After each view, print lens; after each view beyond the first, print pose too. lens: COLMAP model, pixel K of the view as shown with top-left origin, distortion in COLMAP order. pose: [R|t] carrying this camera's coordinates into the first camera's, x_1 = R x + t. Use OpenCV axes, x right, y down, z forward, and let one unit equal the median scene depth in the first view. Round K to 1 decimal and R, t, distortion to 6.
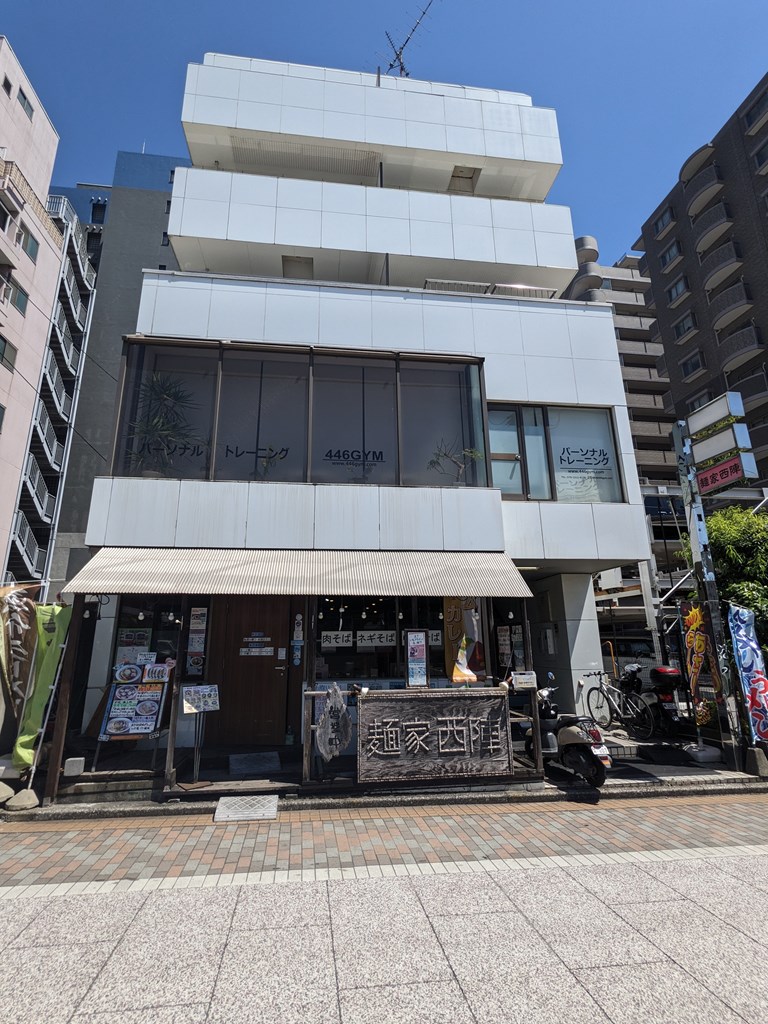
lens RADIAL K [[490.0, 0, 378.5], [0, 490.0, 512.9], [0, 0, 1]] dist [-0.005129, 0.004644]
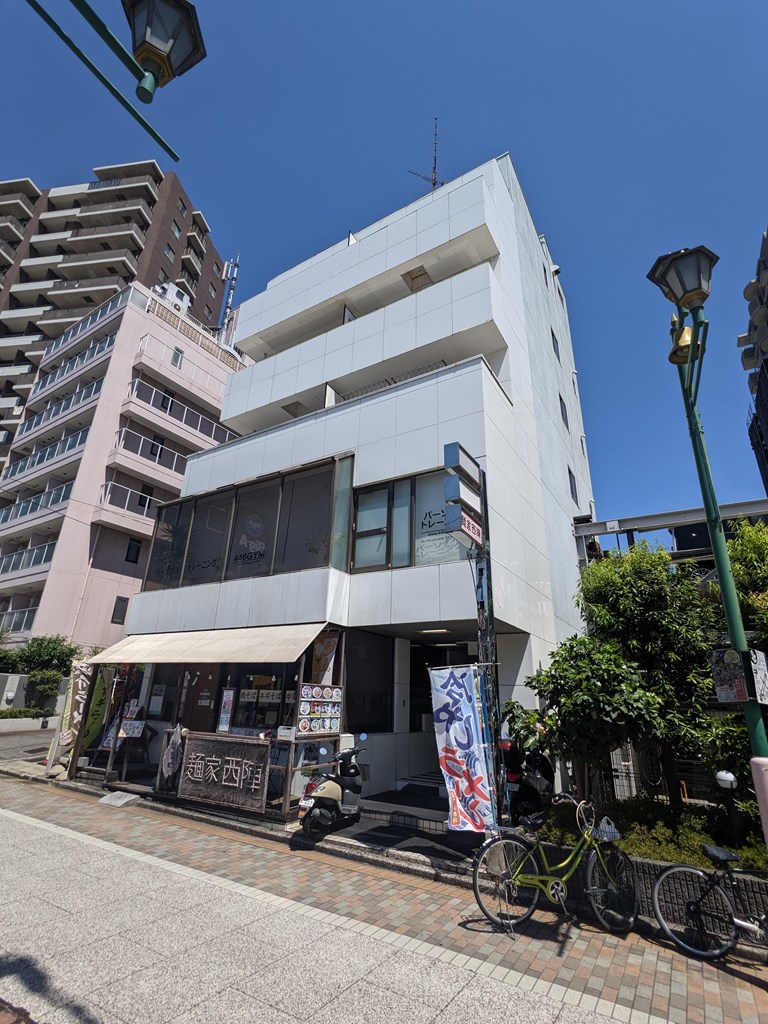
lens RADIAL K [[490.0, 0, 378.5], [0, 490.0, 512.9], [0, 0, 1]] dist [-0.005129, 0.004644]
pose [[0.777942, -0.194362, -0.597519, 1.355622], [0.120998, 0.979496, -0.161078, 0.034547], [0.616575, 0.053011, 0.785509, 0.180559]]
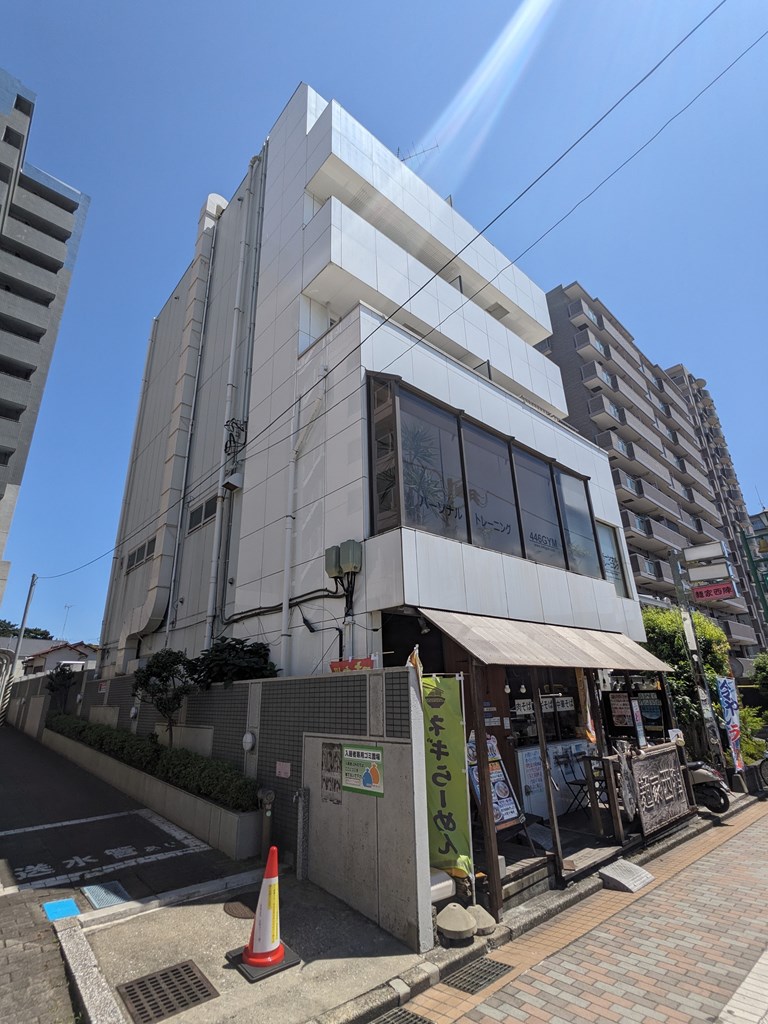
lens RADIAL K [[490.0, 0, 378.5], [0, 490.0, 512.9], [0, 0, 1]] dist [-0.005129, 0.004644]
pose [[0.828278, 0.184703, 0.528999, -1.250025], [-0.128340, 0.981546, -0.141764, 0.040320], [-0.545421, 0.049528, 0.836698, 0.314011]]
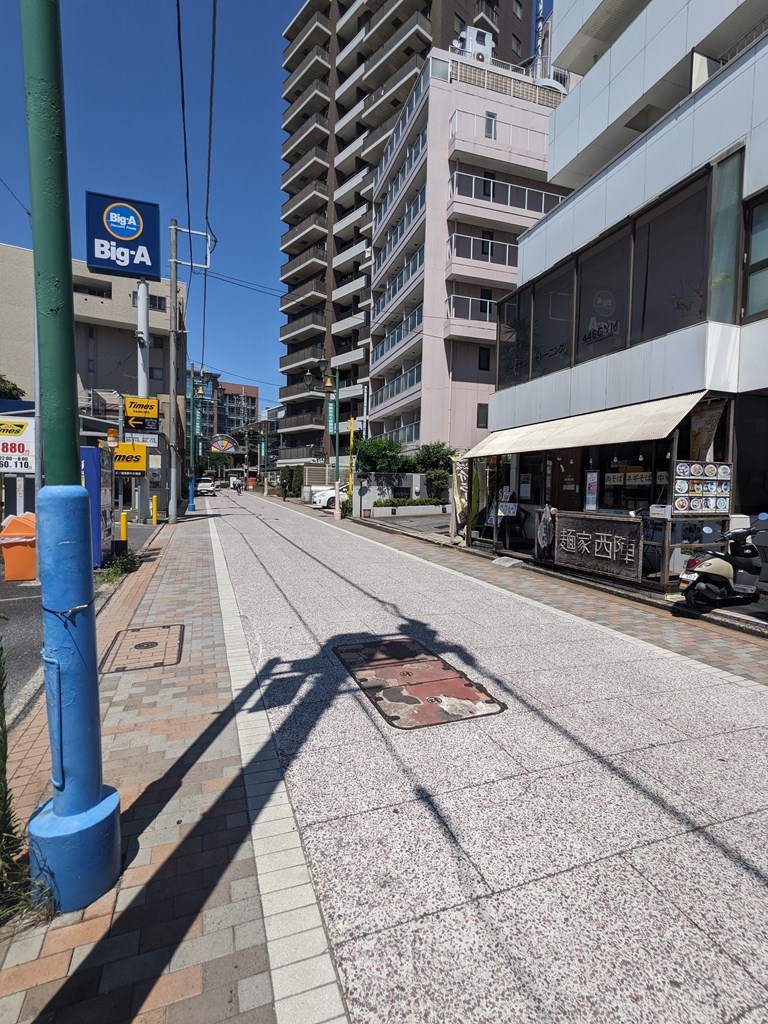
lens RADIAL K [[491.0, 0, 382.8], [0, 491.0, 510.0], [0, 0, 1]] dist [-0.000036, 0.000759]
pose [[0.202754, 0.053567, -0.977763, 1.338693], [0.232644, 0.967279, 0.101234, 0.077648], [0.951193, -0.247997, 0.183658, 0.193795]]
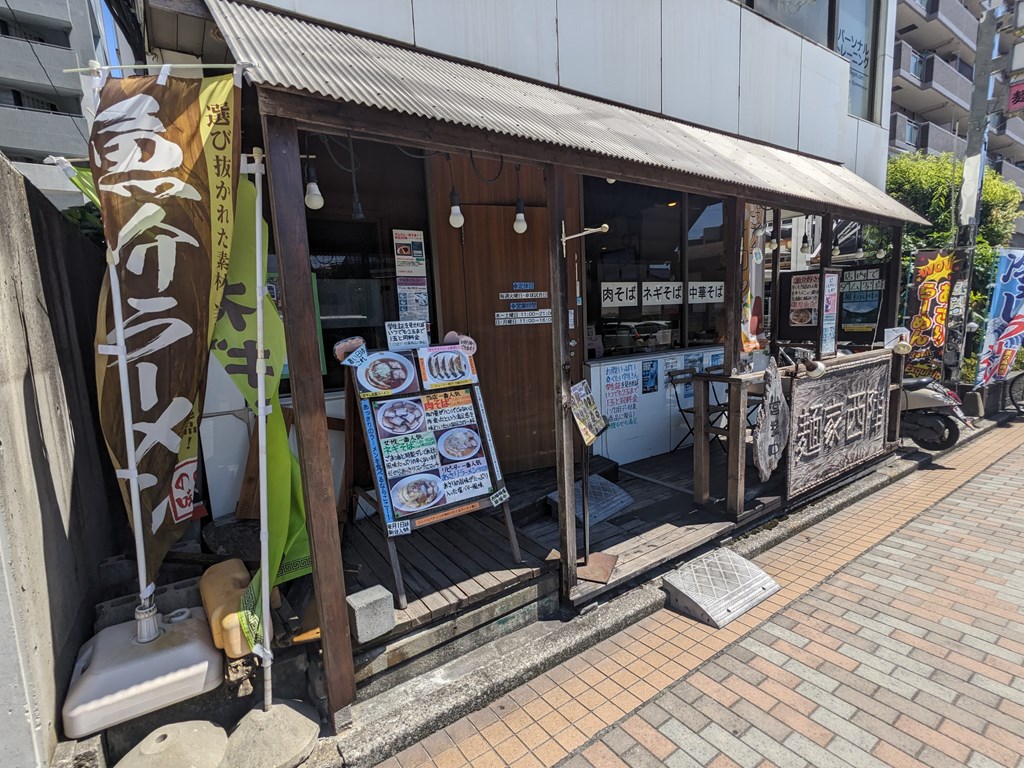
lens RADIAL K [[490.0, 0, 508.1], [0, 490.0, 389.7], [0, 0, 1]] dist [-0.005129, 0.004644]
pose [[0.898047, -0.096112, 0.429270, -0.608053], [-0.076268, 0.927043, 0.367117, 0.191516], [-0.433237, -0.362428, 0.825198, 0.637263]]
